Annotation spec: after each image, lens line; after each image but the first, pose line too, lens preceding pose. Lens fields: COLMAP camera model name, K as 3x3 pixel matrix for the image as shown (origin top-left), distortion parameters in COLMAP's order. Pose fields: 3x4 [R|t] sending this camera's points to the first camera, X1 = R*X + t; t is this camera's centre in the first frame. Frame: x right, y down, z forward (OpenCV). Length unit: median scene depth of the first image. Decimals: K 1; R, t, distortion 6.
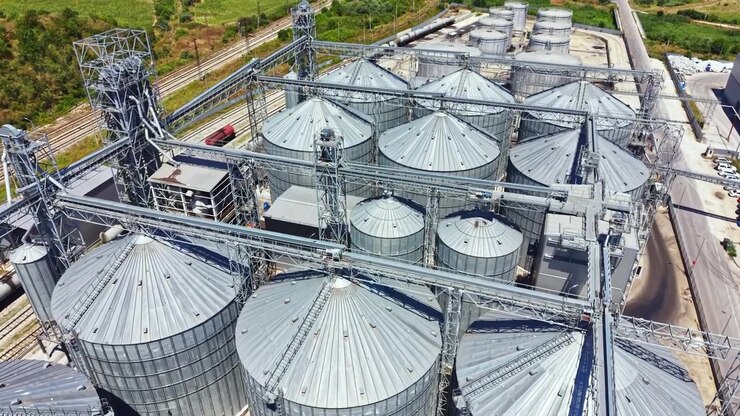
lens RADIAL K [[529.5, 0, 369.4], [0, 529.5, 209.8], [0, 0, 1]] dist [0.030350, -0.017622]
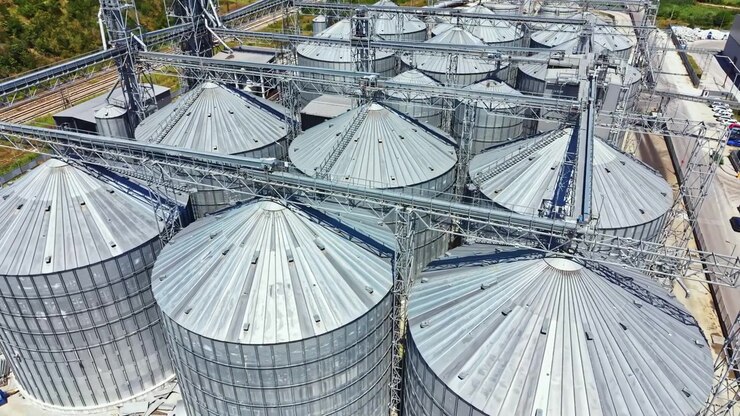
lens RADIAL K [[529.5, 0, 369.7], [0, 529.5, 206.6], [0, 0, 1]] dist [0.030350, -0.017622]
pose [[0.999690, 0.015458, -0.019517, -0.028884], [-0.015948, 0.999555, -0.025196, 0.287449], [0.019119, 0.025499, 0.999492, -0.157175]]
